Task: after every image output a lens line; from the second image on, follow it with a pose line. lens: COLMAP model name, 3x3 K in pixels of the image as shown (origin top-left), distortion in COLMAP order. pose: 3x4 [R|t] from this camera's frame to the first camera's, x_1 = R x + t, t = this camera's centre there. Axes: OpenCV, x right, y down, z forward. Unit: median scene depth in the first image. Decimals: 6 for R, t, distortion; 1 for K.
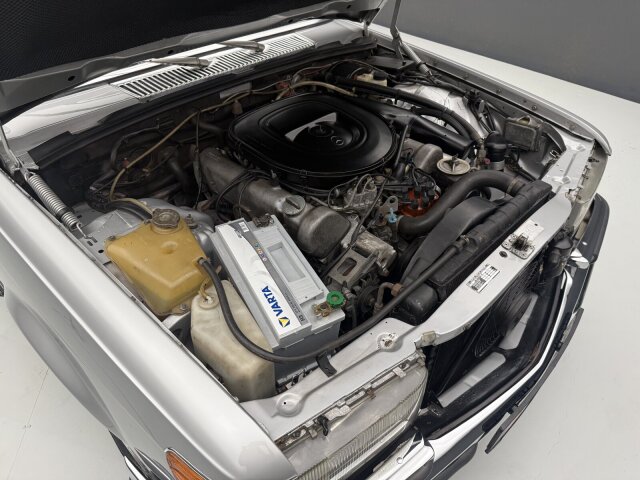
lens RADIAL K [[451.1, 0, 320.2], [0, 451.1, 238.1], [0, 0, 1]] dist [0.012606, -0.018422]
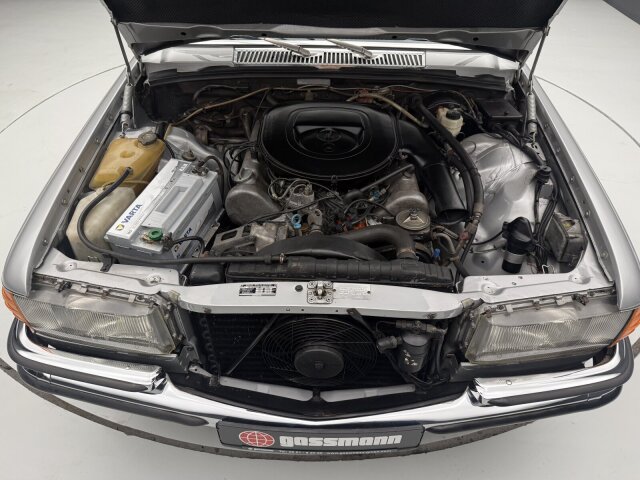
lens RADIAL K [[451.1, 0, 320.4], [0, 451.1, 241.8], [0, 0, 1]] dist [0.012606, -0.018422]
pose [[0.690594, 0.474674, -0.545677, 0.742778], [-0.470117, 0.867969, 0.160062, -0.189700], [0.549609, 0.145994, 0.822567, 0.138326]]
